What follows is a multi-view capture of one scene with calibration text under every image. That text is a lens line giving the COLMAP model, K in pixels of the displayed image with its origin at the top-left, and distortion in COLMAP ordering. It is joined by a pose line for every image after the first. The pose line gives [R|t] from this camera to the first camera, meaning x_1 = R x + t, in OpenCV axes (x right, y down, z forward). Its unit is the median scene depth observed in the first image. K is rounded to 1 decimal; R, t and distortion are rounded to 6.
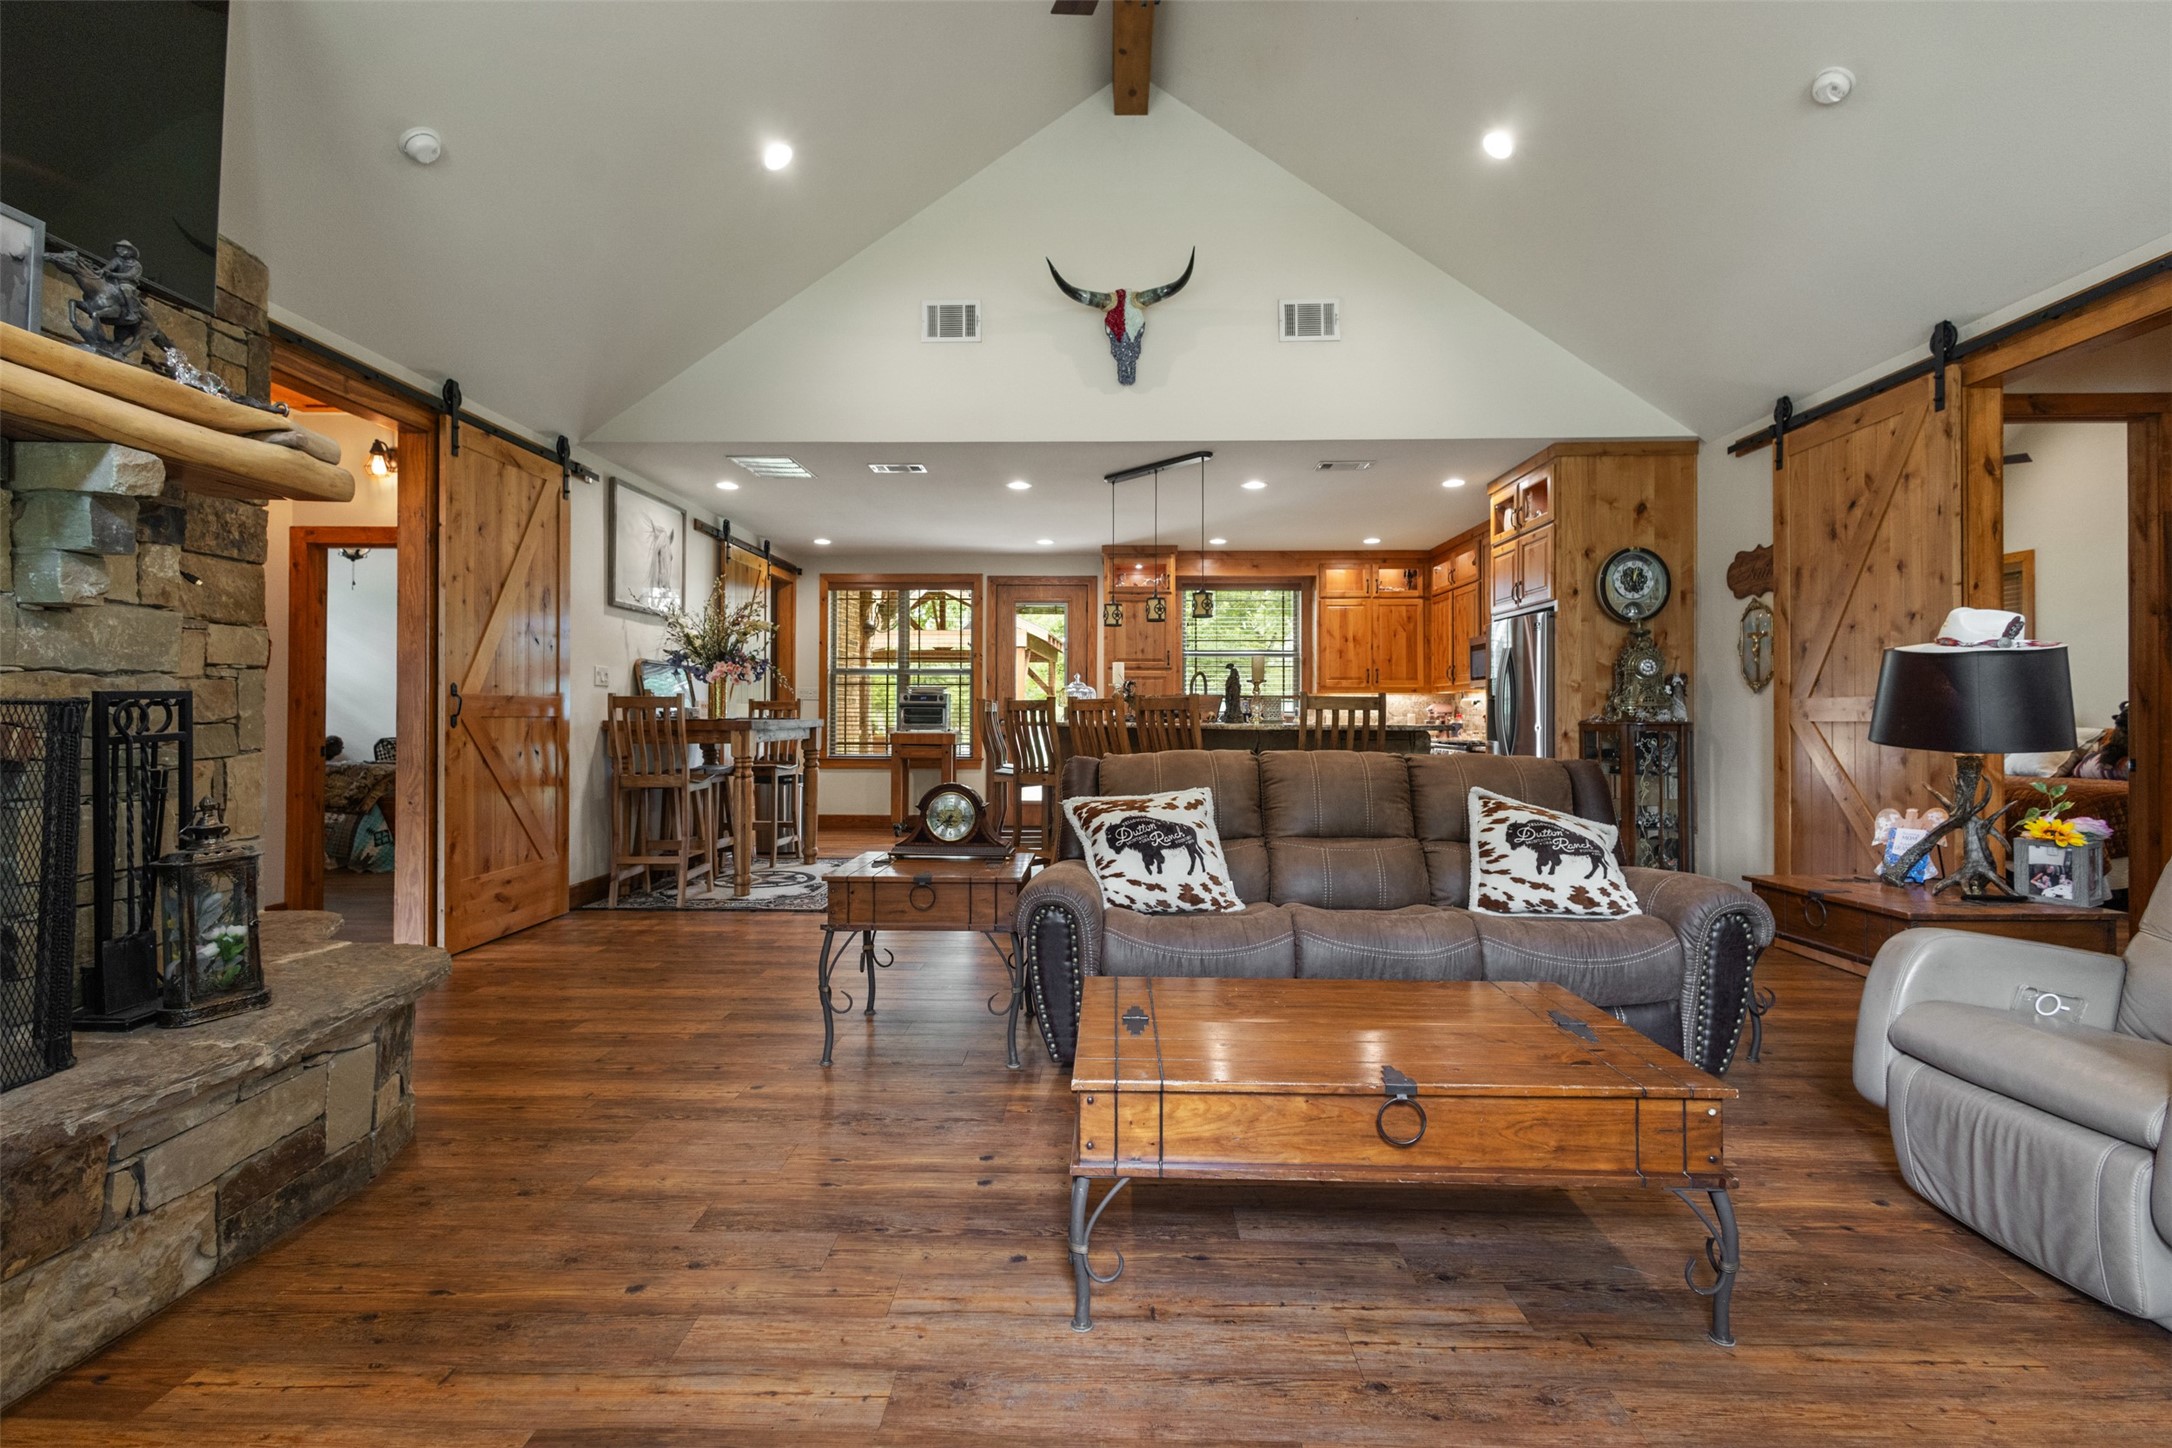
lens RADIAL K [[995.5, 0, 1078.0], [0, 995.5, 707.1], [0, 0, 1]] dist [0.006740, -0.000140]
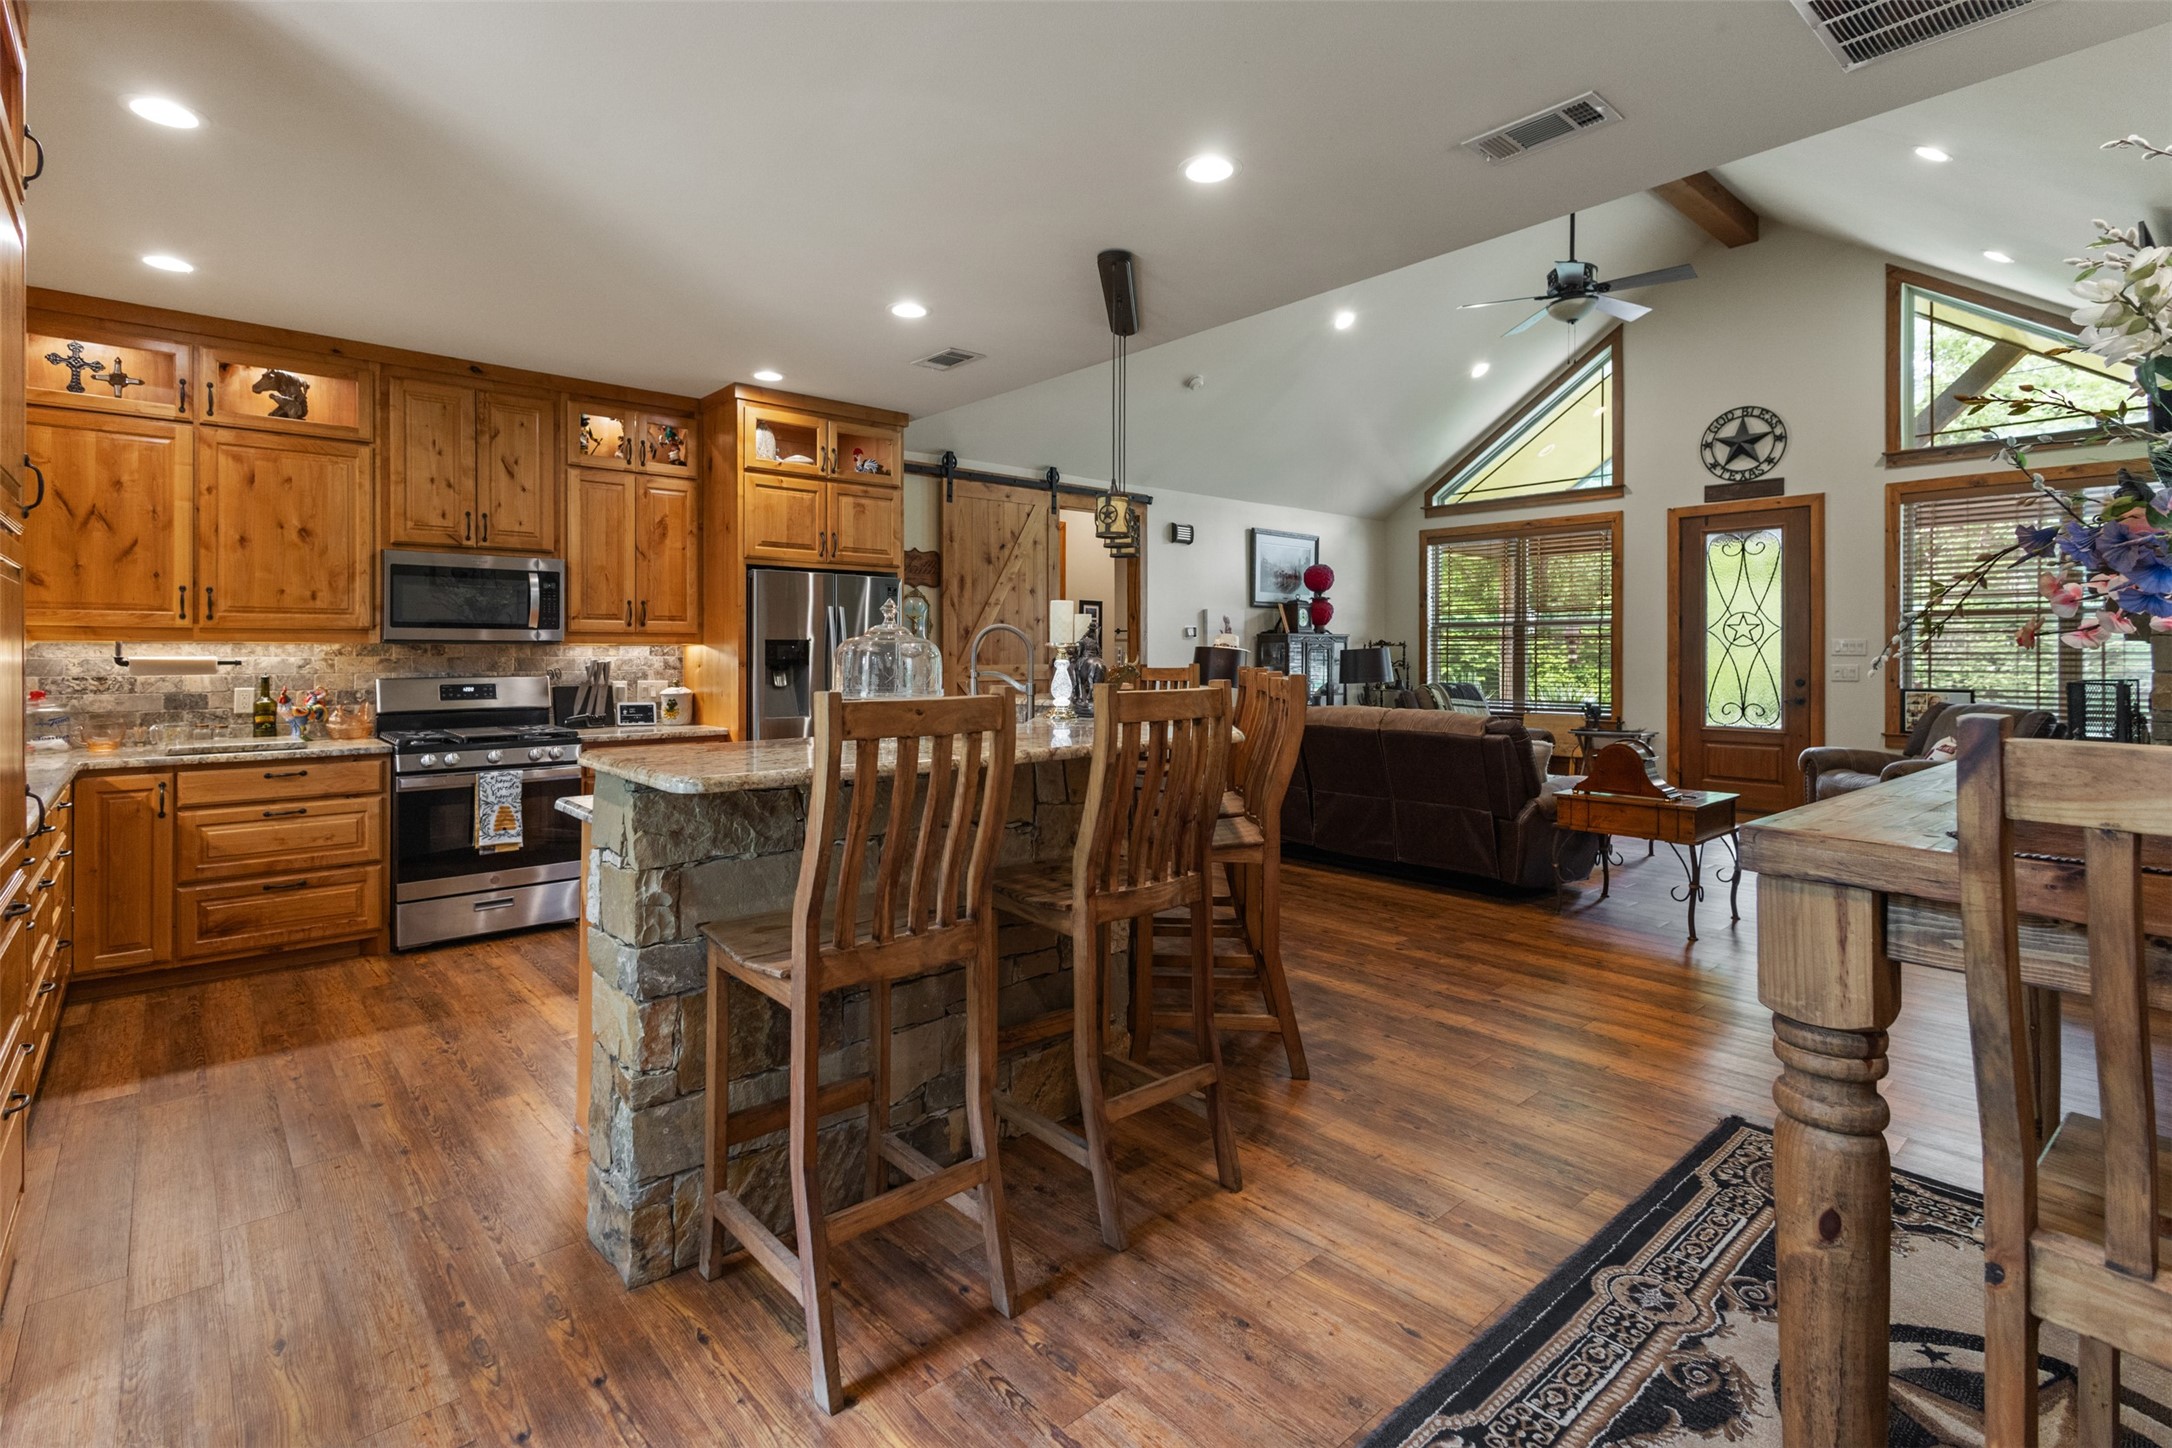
lens RADIAL K [[1027.5, 0, 1073.7], [0, 1027.5, 651.2], [0, 0, 1]] dist [0.011087, -0.000502]
pose [[-0.680776, 0.000134, 0.732491, -0.484777], [-0.007339, 0.999949, -0.007004, -0.020776], [-0.732455, -0.010144, -0.680740, 1.907866]]
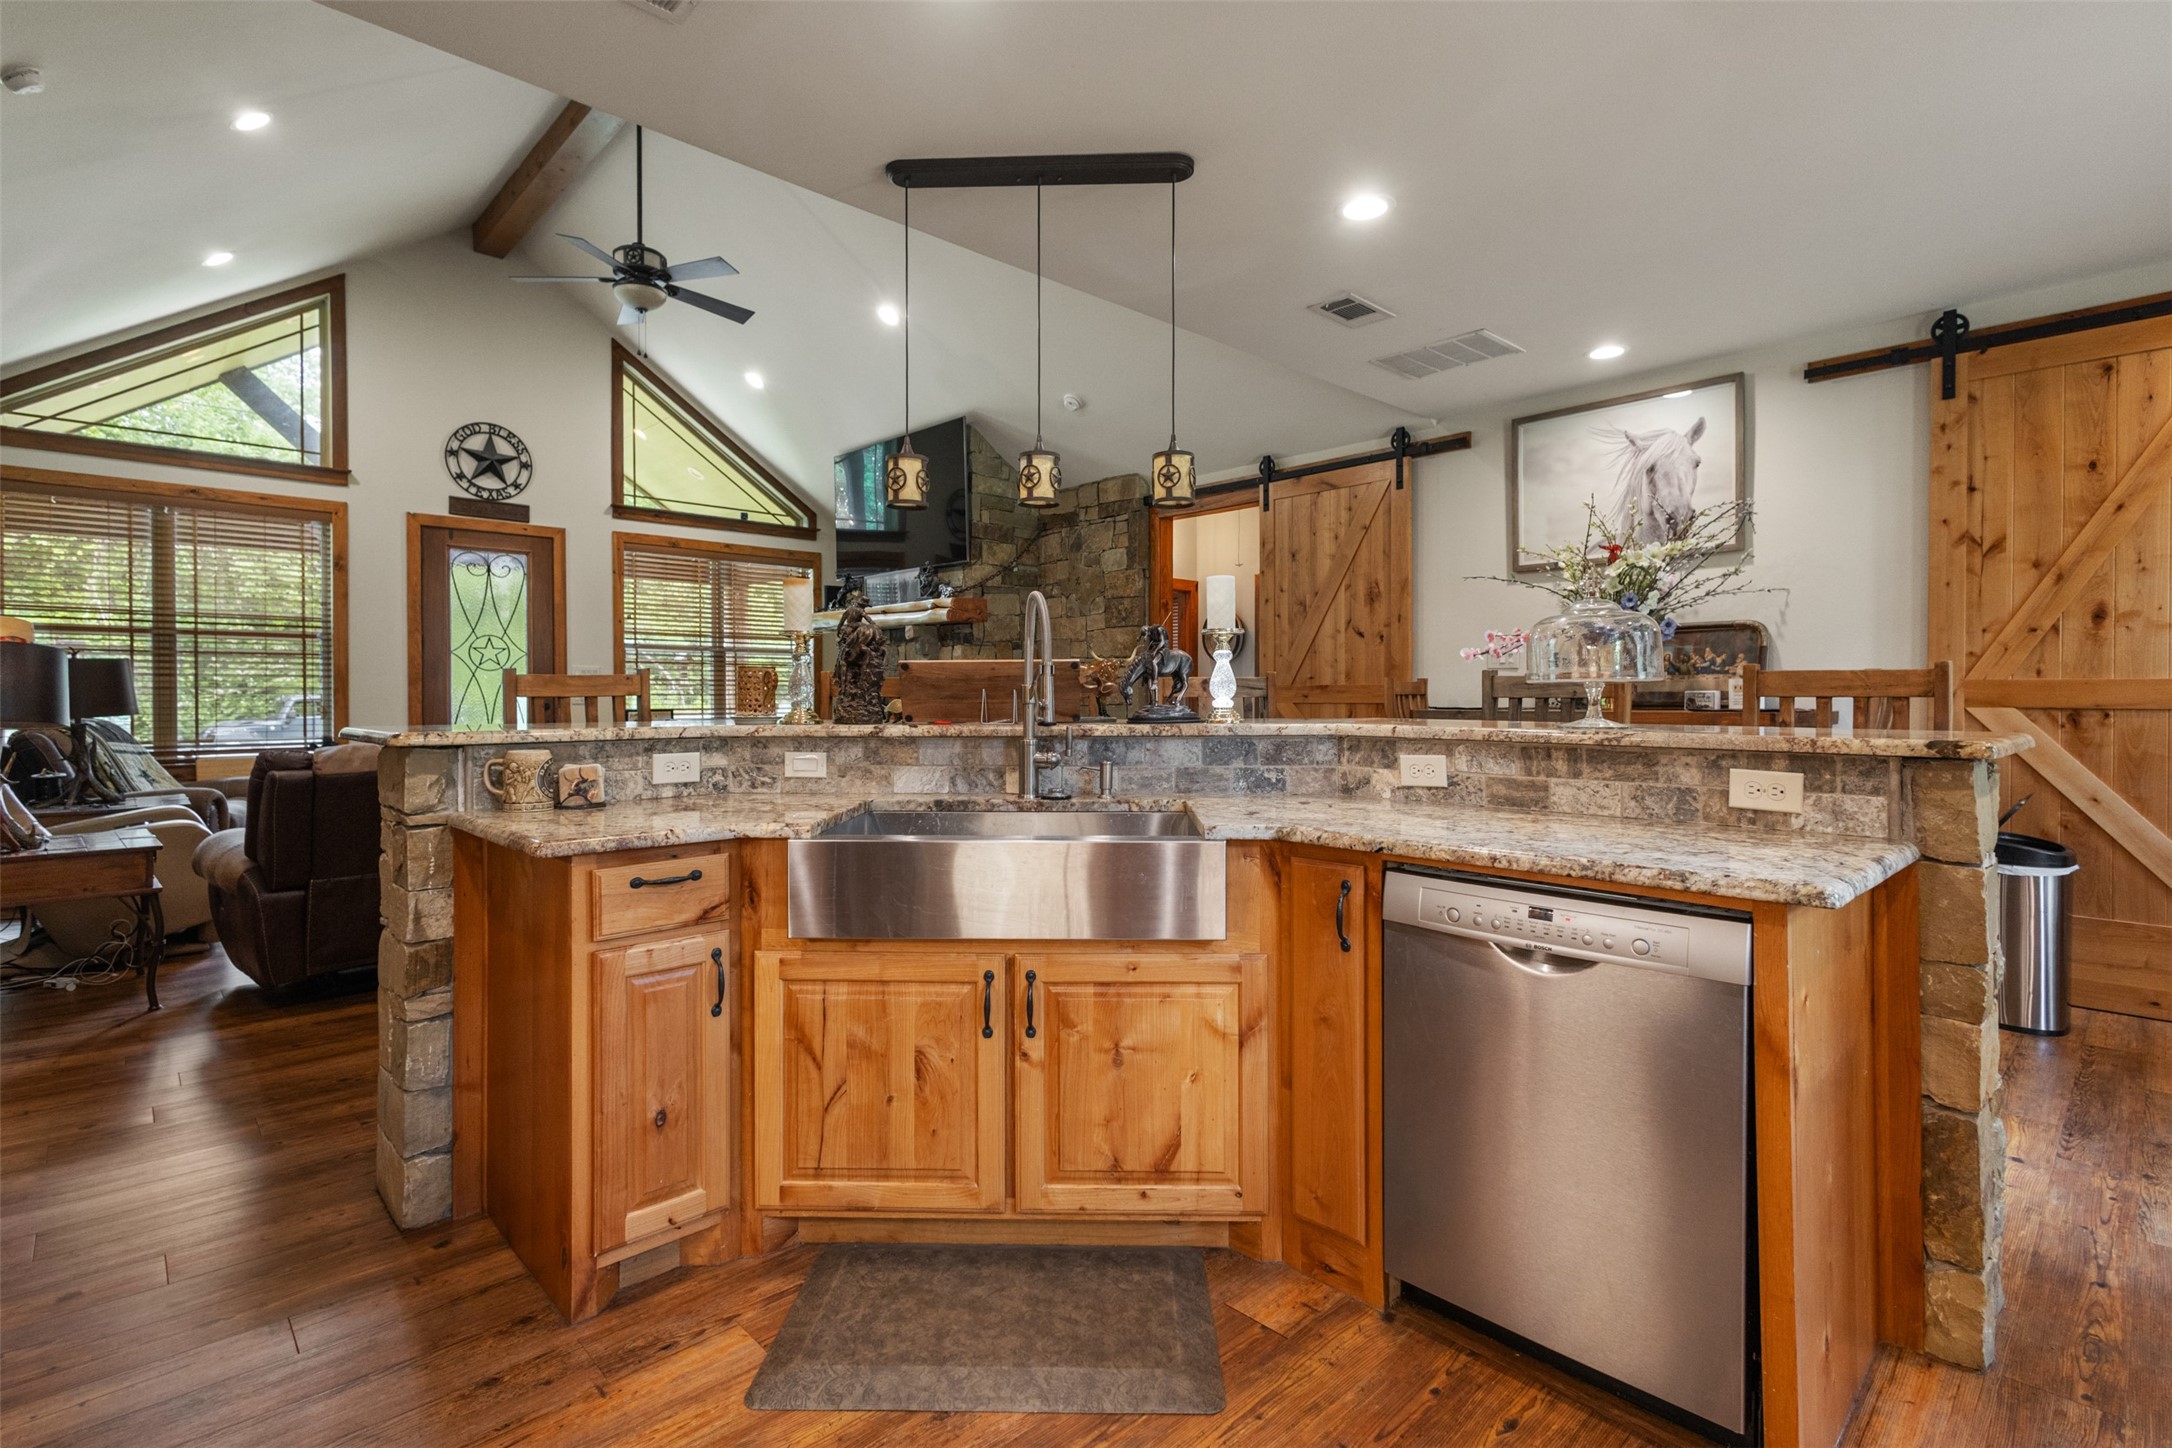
lens RADIAL K [[1018.4, 0, 1092.1], [0, 1018.4, 700.7], [0, 0, 1]] dist [0.009893, -0.000967]
pose [[-0.699415, 0.002576, -0.714711, 0.528176], [0.005442, 0.999984, -0.001721, 0.008477], [0.714695, -0.005093, -0.699417, 1.770774]]
